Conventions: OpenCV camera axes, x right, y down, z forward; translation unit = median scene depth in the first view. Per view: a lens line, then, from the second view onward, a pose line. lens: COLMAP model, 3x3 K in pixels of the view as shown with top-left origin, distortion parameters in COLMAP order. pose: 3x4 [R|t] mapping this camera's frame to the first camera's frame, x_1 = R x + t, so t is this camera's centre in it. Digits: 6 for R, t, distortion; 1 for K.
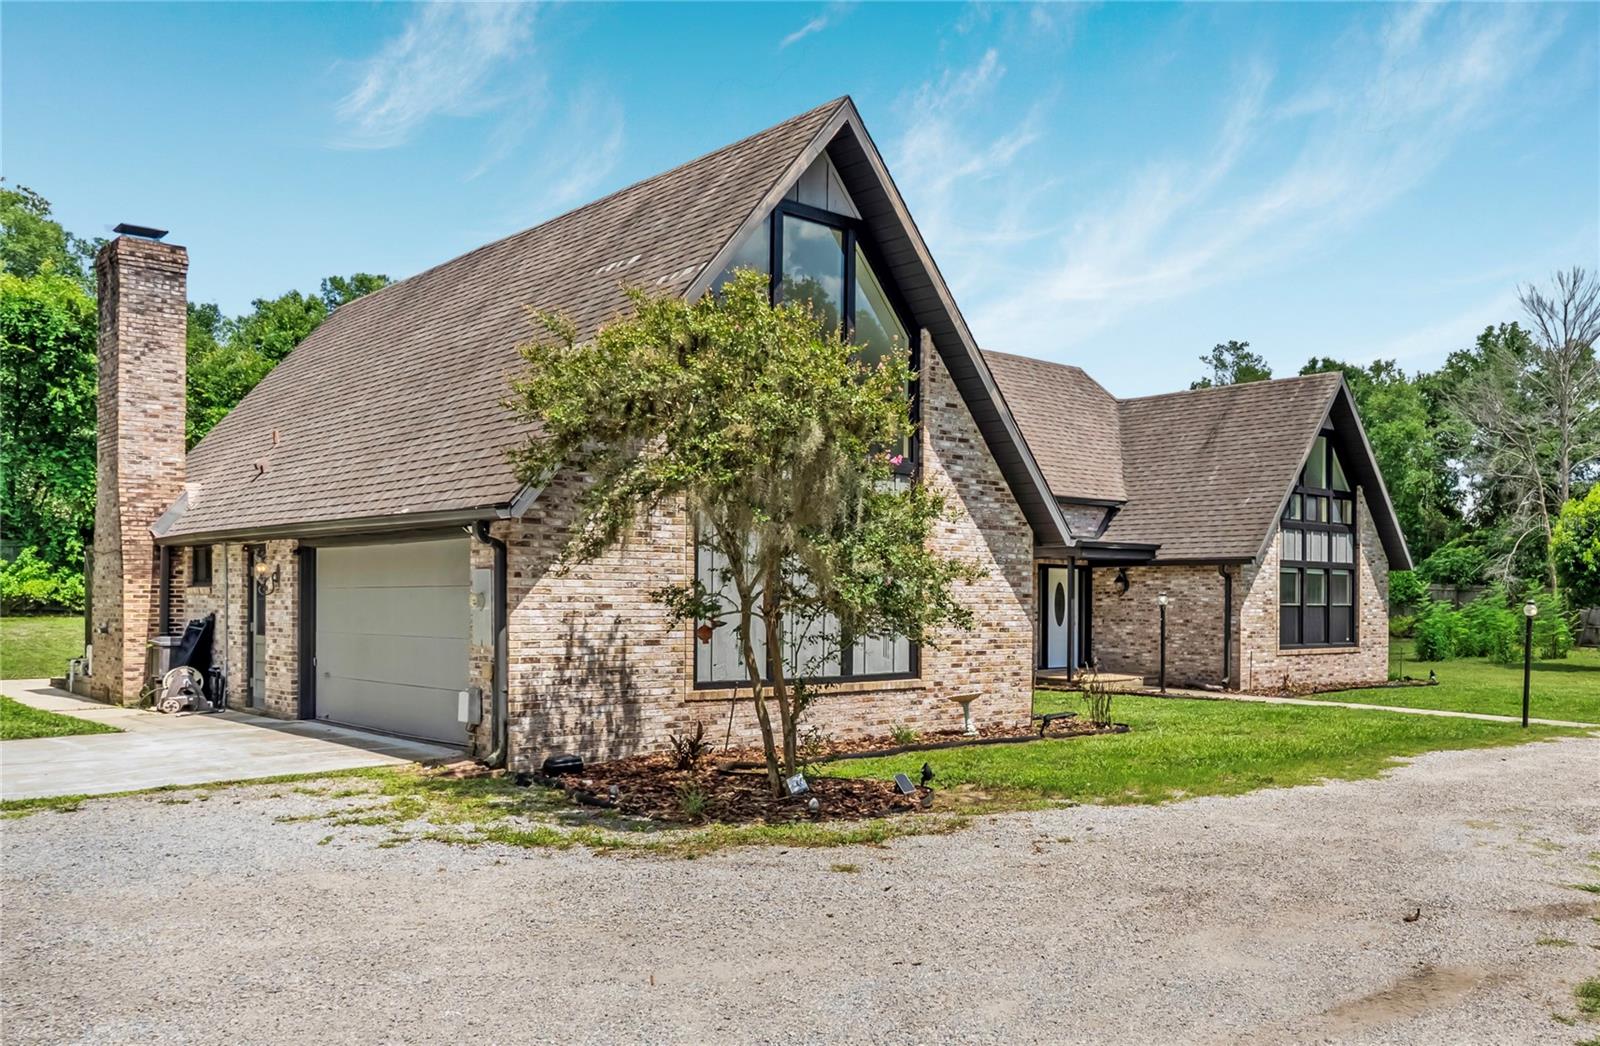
lens RADIAL K [[1282.4, 0, 800.0], [0, 1282.4, 562.4], [0, 0, 1]] dist [0.002500, 0.001819]
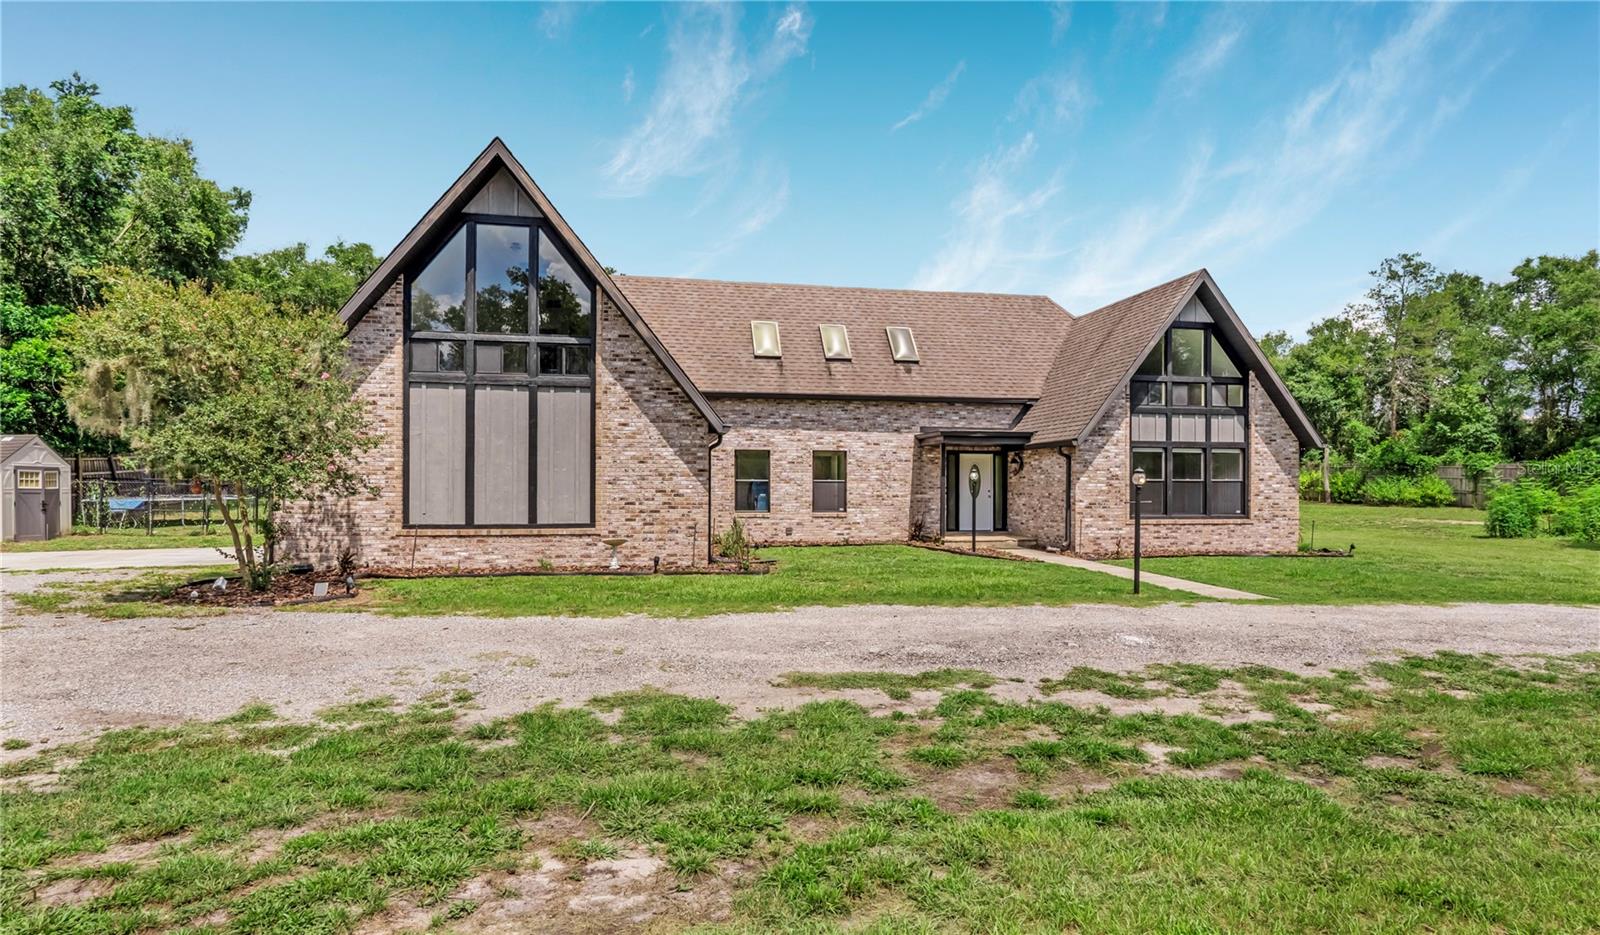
lens RADIAL K [[798.9, 0, 800.0], [0, 798.9, 467.5], [0, 0, 1]] dist [0.000018, -0.000099]
pose [[0.848325, -0.016305, -0.529225, 0.726861], [0.016575, 0.999854, -0.004237, 0.028842], [0.529217, -0.005178, 0.848471, 0.343831]]
